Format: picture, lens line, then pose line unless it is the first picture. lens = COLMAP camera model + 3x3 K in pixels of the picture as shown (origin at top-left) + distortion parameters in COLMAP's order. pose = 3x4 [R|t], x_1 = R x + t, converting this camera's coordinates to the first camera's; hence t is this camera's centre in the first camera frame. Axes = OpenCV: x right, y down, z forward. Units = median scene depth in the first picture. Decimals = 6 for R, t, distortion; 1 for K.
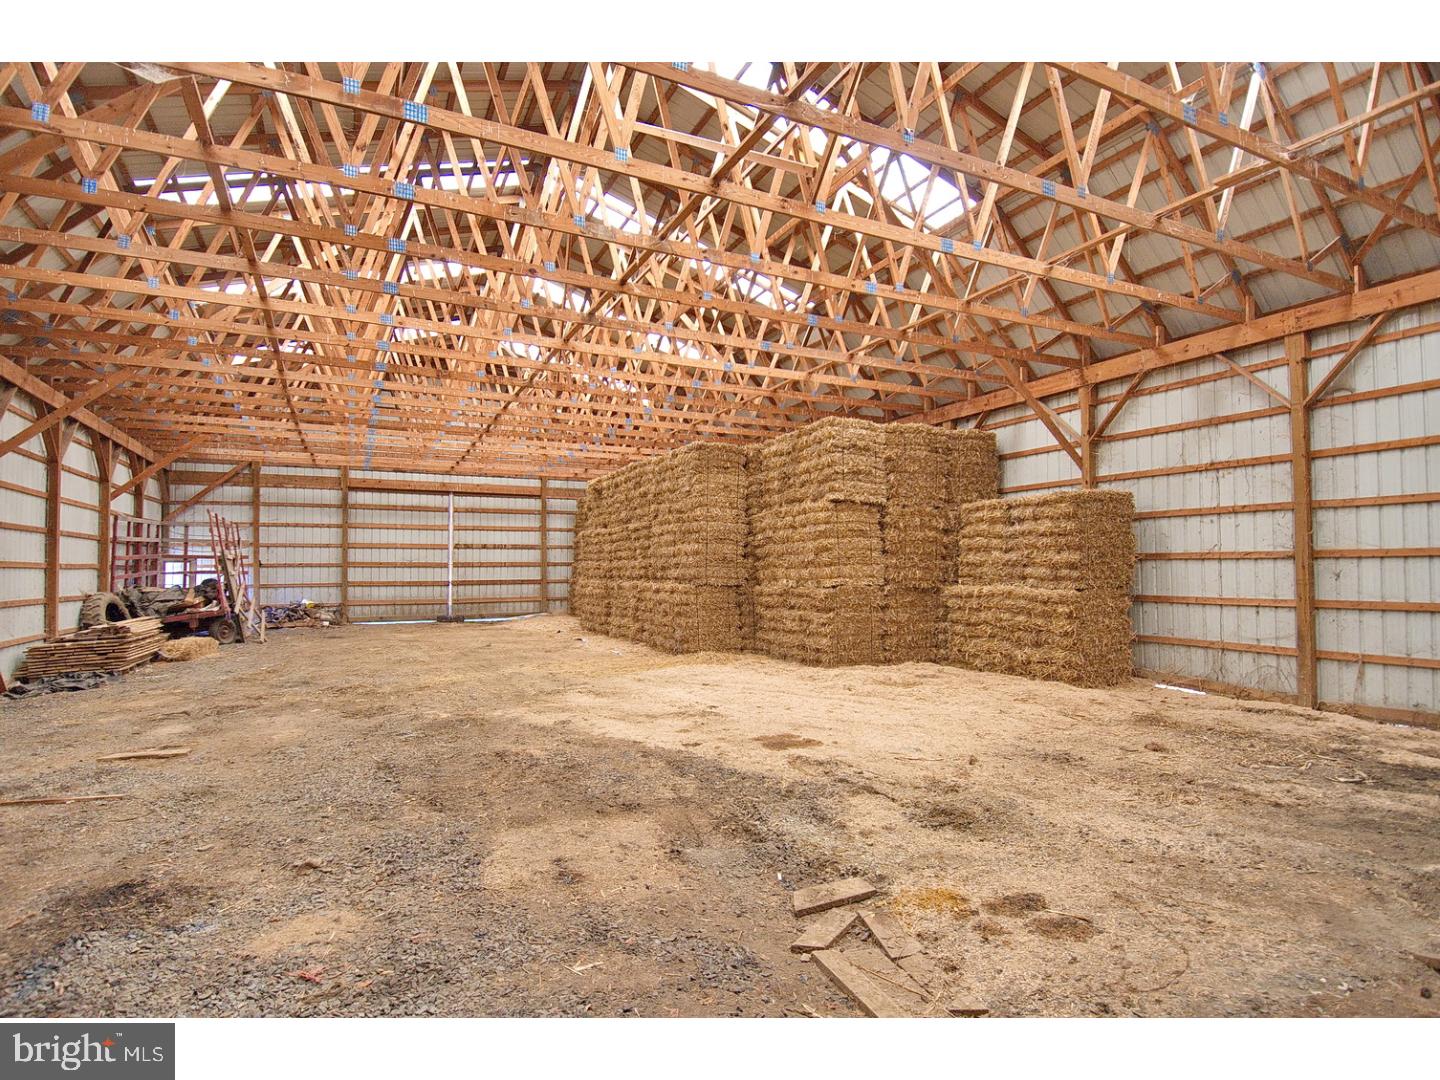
lens RADIAL K [[747.9, 0, 738.8], [0, 747.9, 543.3], [0, 0, 1]] dist [0.049279, -0.050421]
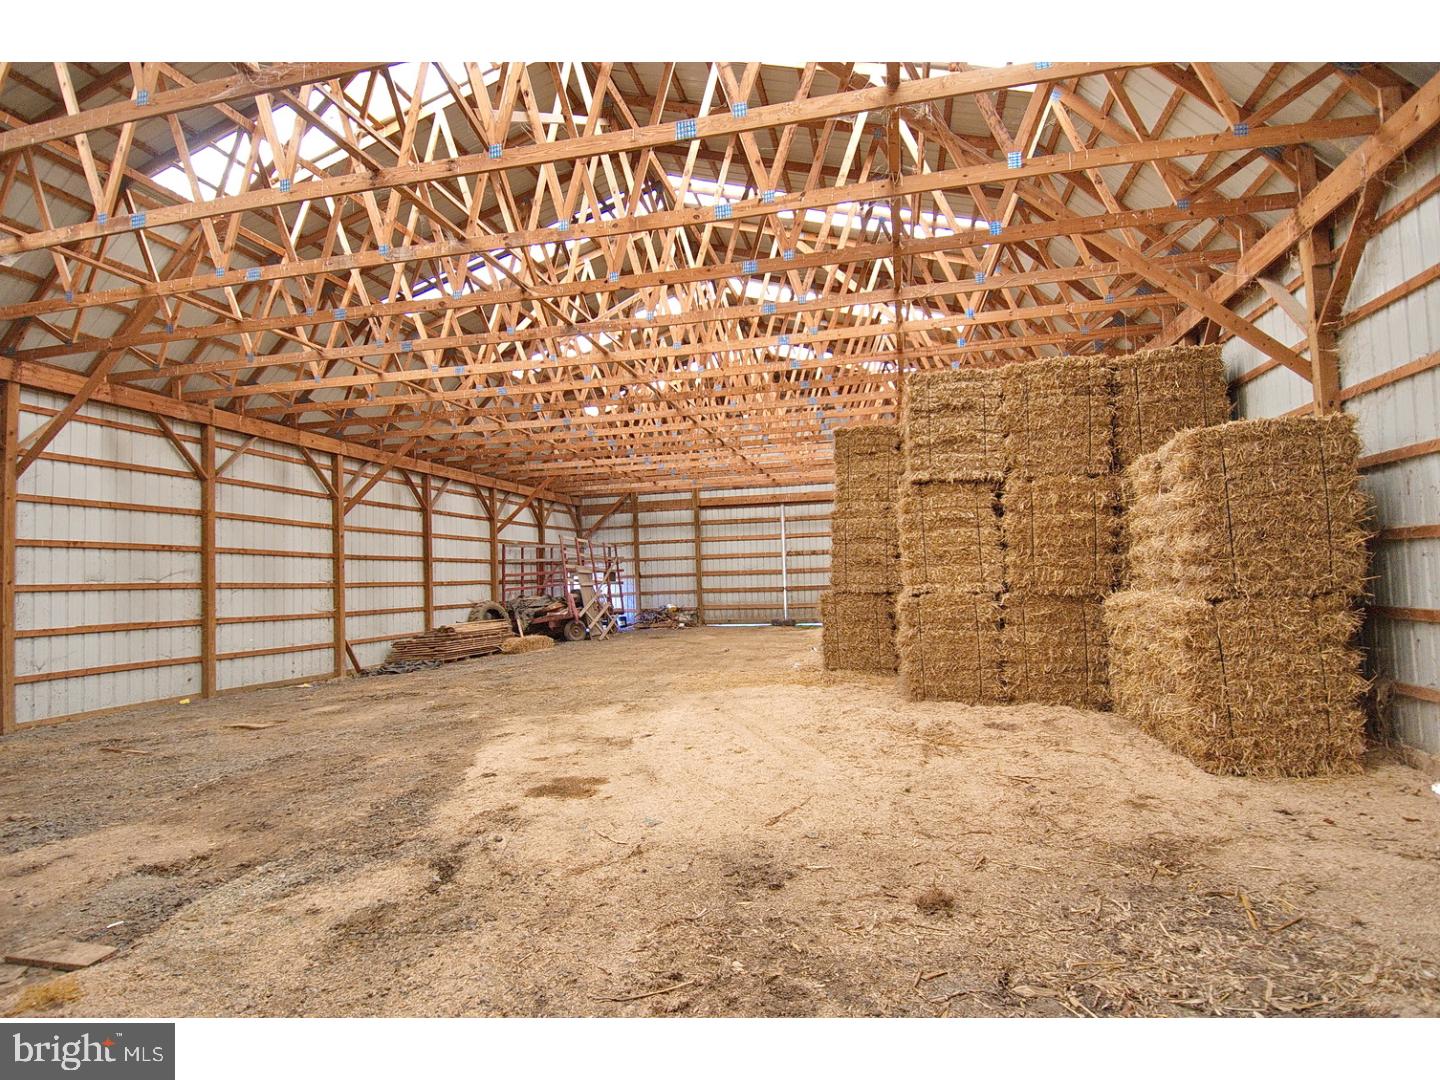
lens RADIAL K [[747.9, 0, 738.8], [0, 747.9, 543.3], [0, 0, 1]] dist [0.049279, -0.050421]
pose [[0.772892, -0.049805, -0.632581, 0.265232], [0.049483, 0.998610, -0.018165, 0.005708], [0.632606, -0.017262, 0.774282, 0.165487]]
